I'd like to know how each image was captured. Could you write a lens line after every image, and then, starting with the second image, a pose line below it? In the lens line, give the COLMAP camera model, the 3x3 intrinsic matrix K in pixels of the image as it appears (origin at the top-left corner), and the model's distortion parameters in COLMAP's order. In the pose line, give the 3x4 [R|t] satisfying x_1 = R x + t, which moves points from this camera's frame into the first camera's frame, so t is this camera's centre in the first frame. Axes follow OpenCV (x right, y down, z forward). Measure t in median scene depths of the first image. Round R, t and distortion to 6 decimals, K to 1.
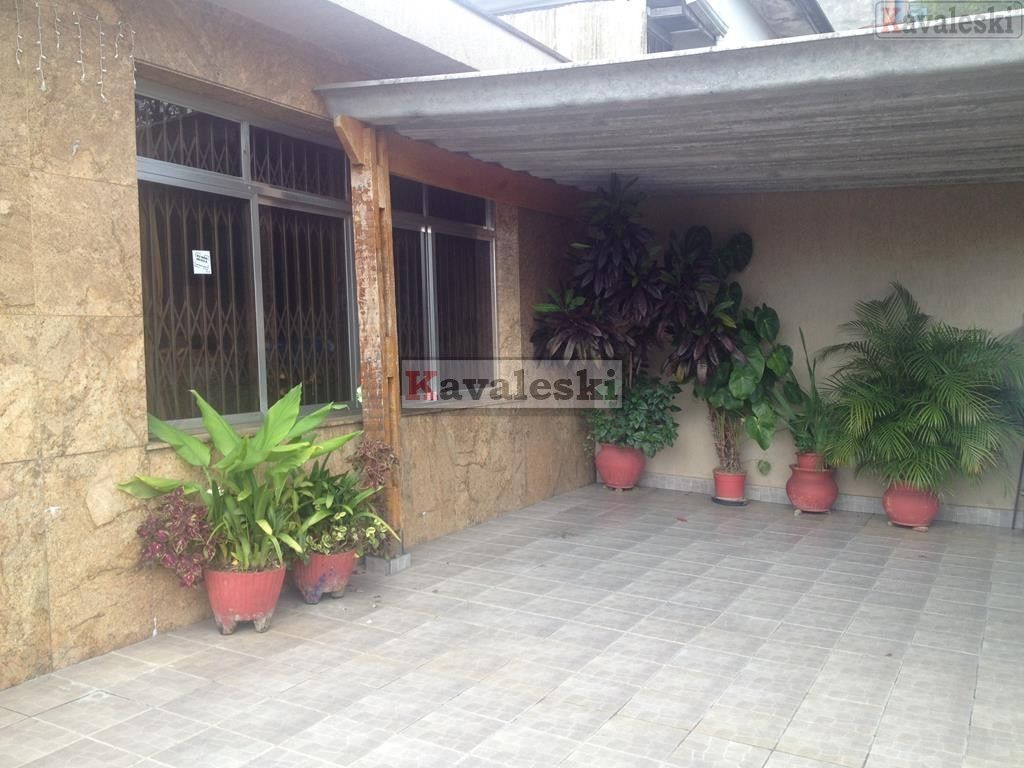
lens RADIAL K [[987.7, 0, 479.0], [0, 987.7, 372.5], [0, 0, 1]] dist [0.154725, -0.191659]
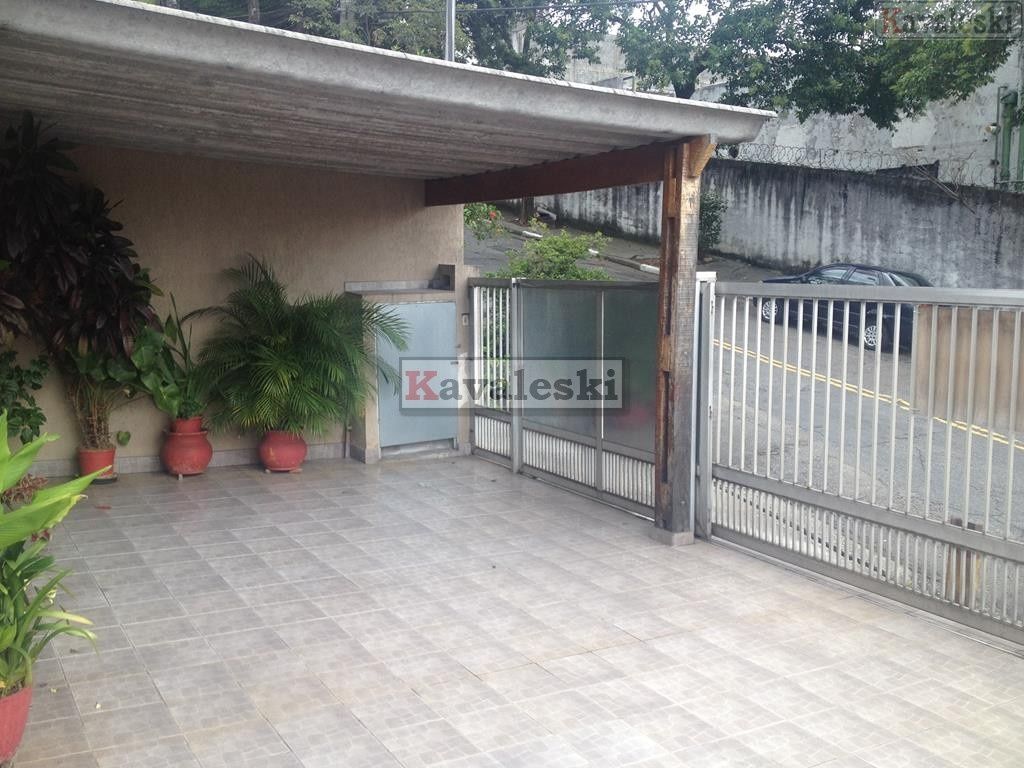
lens RADIAL K [[988.3, 0, 512.0], [0, 988.3, 384.0], [0, 0, 1]] dist [0.222004, -0.443400]
pose [[0.486198, -0.091882, 0.869005, -0.653434], [0.019303, 0.995343, 0.094440, -0.071824], [-0.873635, -0.029142, 0.485708, 0.363614]]
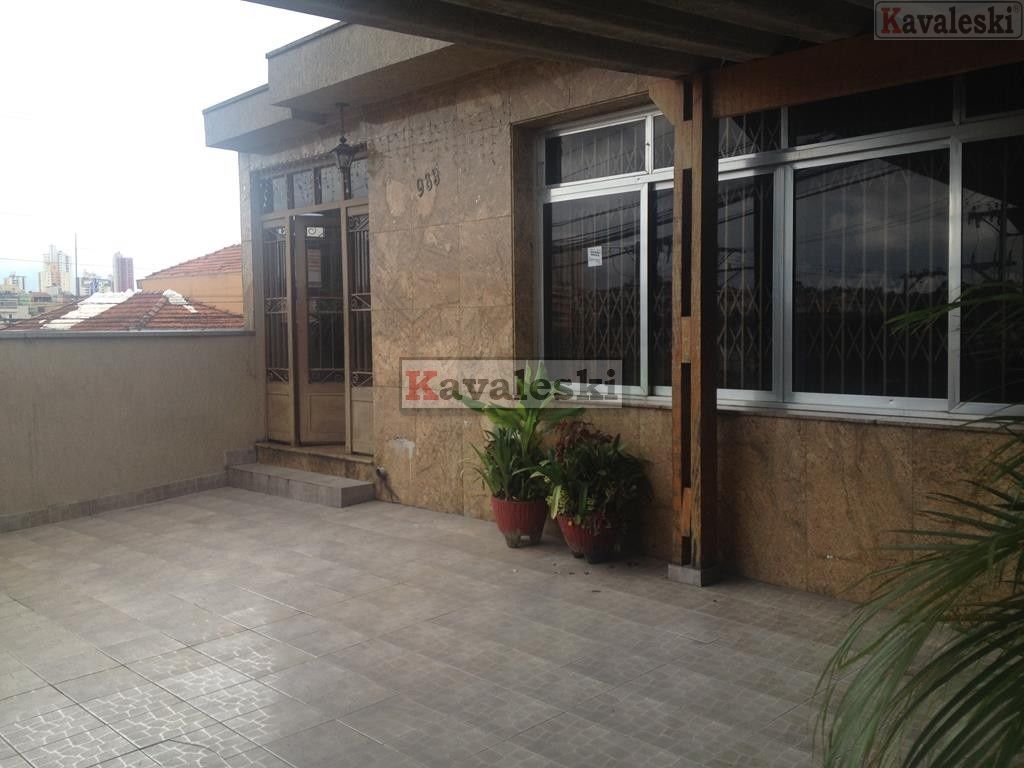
lens RADIAL K [[988.3, 0, 512.0], [0, 988.3, 384.0], [0, 0, 1]] dist [0.222004, -0.443400]
pose [[-0.305743, 0.079973, -0.948750, 1.004879], [-0.011247, 0.996093, 0.087588, -0.066594], [0.952048, 0.037450, -0.303649, 1.407239]]
